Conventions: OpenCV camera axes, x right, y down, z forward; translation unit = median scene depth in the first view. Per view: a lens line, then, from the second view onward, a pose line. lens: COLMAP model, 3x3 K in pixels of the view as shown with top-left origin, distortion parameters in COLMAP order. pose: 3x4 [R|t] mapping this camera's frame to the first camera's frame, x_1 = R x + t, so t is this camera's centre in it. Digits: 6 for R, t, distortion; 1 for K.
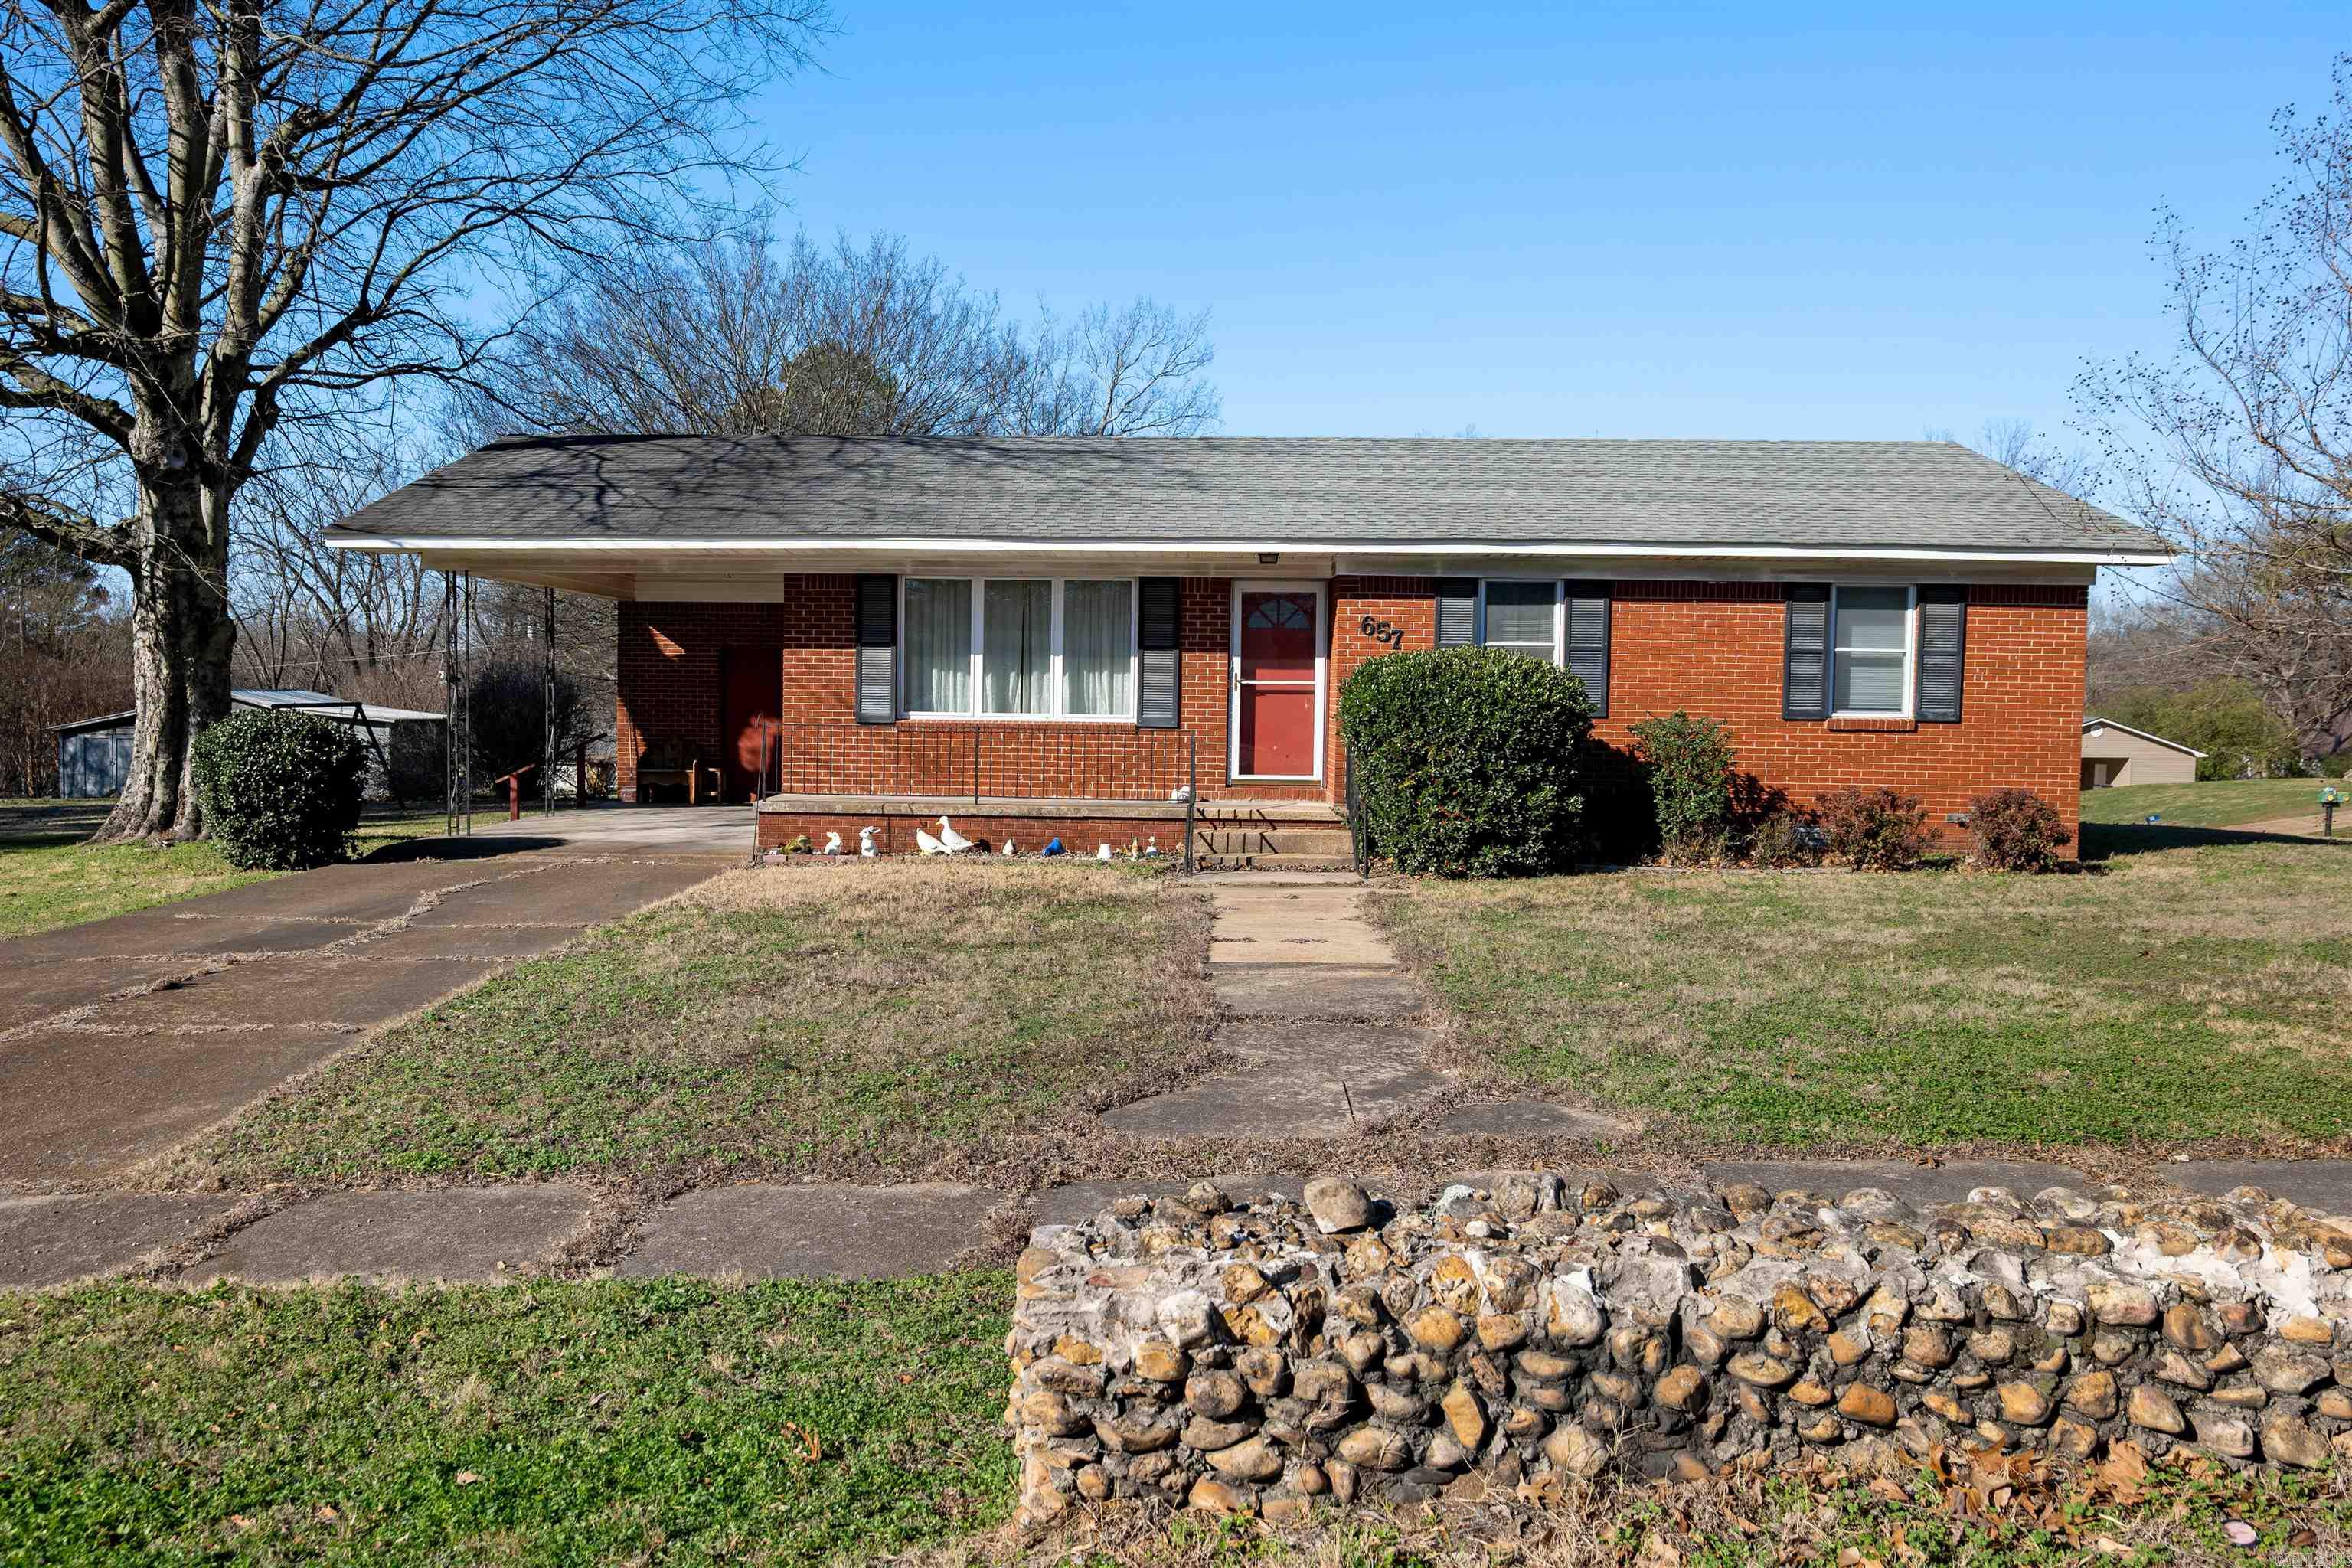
lens RADIAL K [[1715.5, 0, 1176.0], [0, 1715.5, 784.0], [0, 0, 1]] dist [-0.002478, 0.000407]
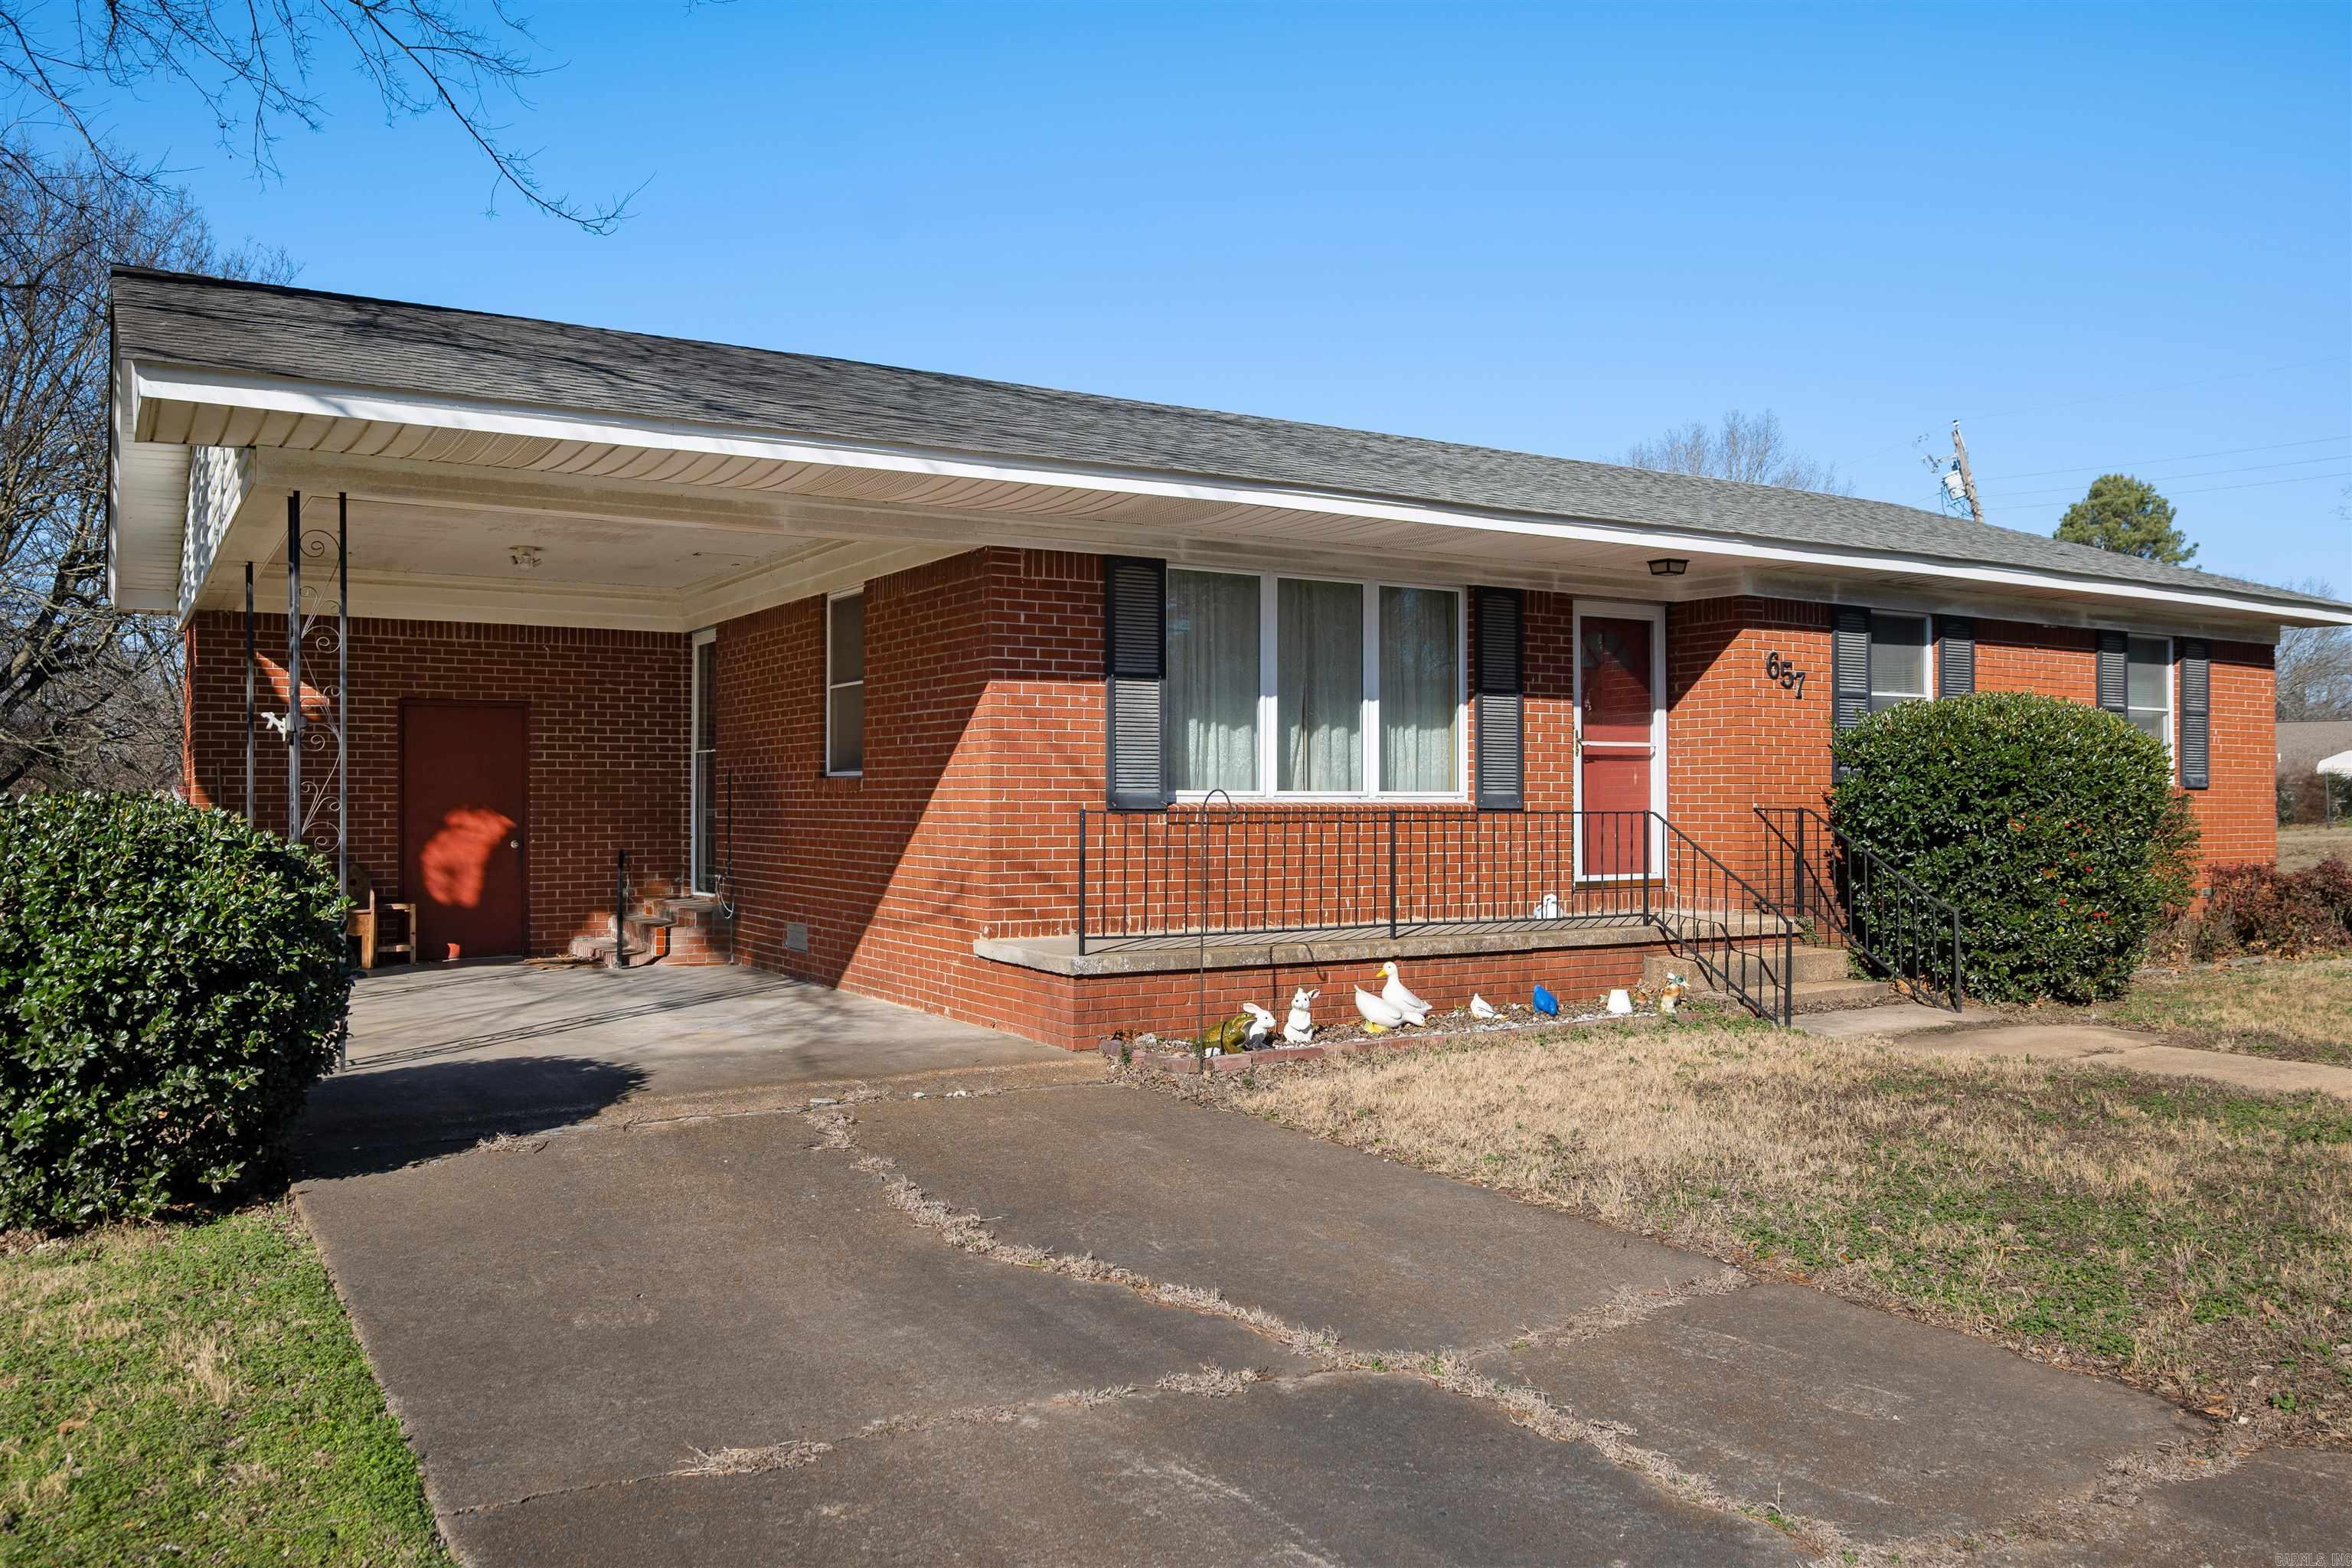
lens RADIAL K [[1715.5, 0, 1176.0], [0, 1715.5, 784.0], [0, 0, 1]] dist [-0.002478, 0.000407]
pose [[0.840216, -0.008008, 0.542193, -0.482914], [0.037972, 0.998305, -0.044099, -0.017950], [-0.540921, 0.057641, 0.839096, 0.501387]]
